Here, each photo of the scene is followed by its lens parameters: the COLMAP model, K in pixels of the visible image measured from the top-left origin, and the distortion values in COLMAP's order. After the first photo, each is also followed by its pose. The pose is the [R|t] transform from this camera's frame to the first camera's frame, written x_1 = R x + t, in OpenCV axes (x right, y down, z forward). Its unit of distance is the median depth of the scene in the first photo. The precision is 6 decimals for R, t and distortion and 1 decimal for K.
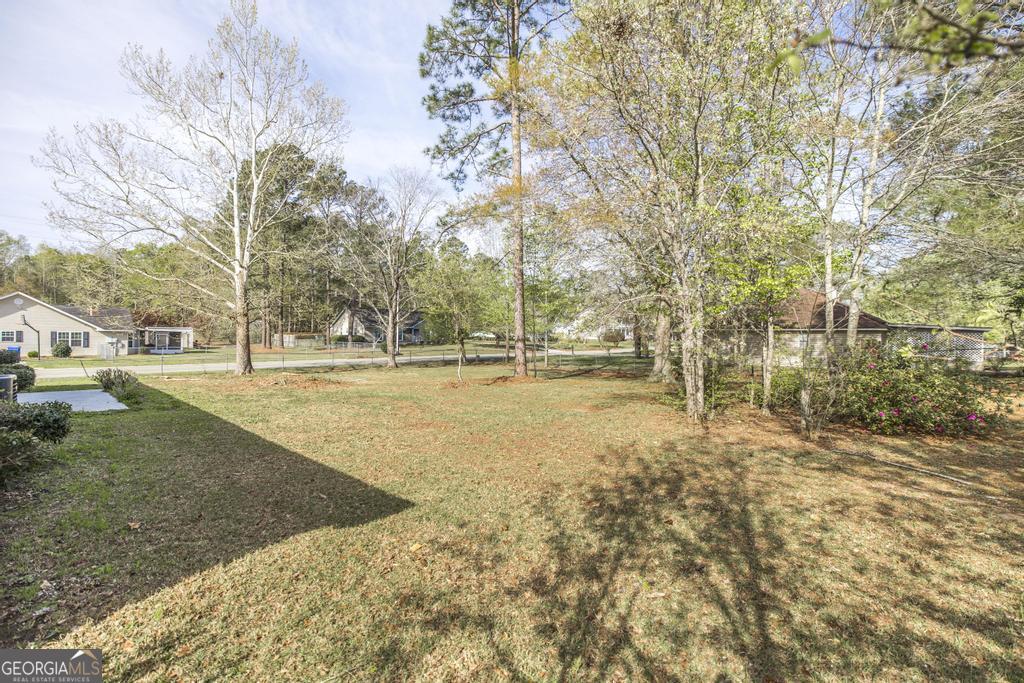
lens RADIAL K [[460.7, 0, 512.0], [0, 460.7, 339.4], [0, 0, 1]] dist [-0.003134, 0.000558]
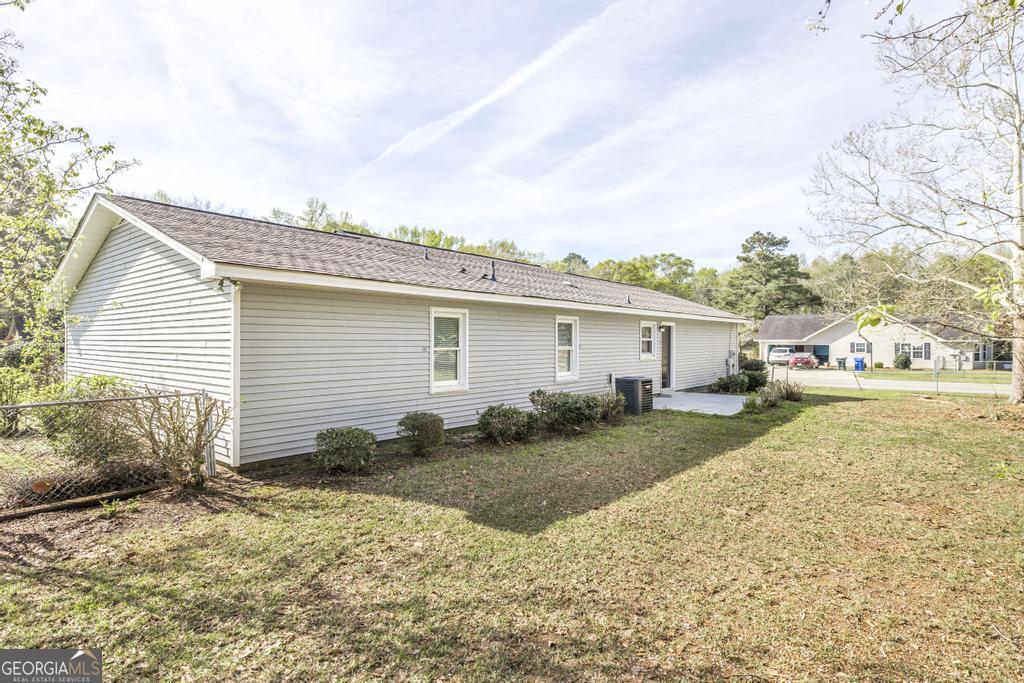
lens RADIAL K [[533.3, 0, 512.7], [0, 533.3, 343.0], [0, 0, 1]] dist [-0.012308, 0.003521]
pose [[0.082826, -0.010121, -0.996513, 0.076108], [-0.004796, 0.999933, -0.010554, -0.001044], [0.996552, 0.005653, 0.082772, 0.079173]]
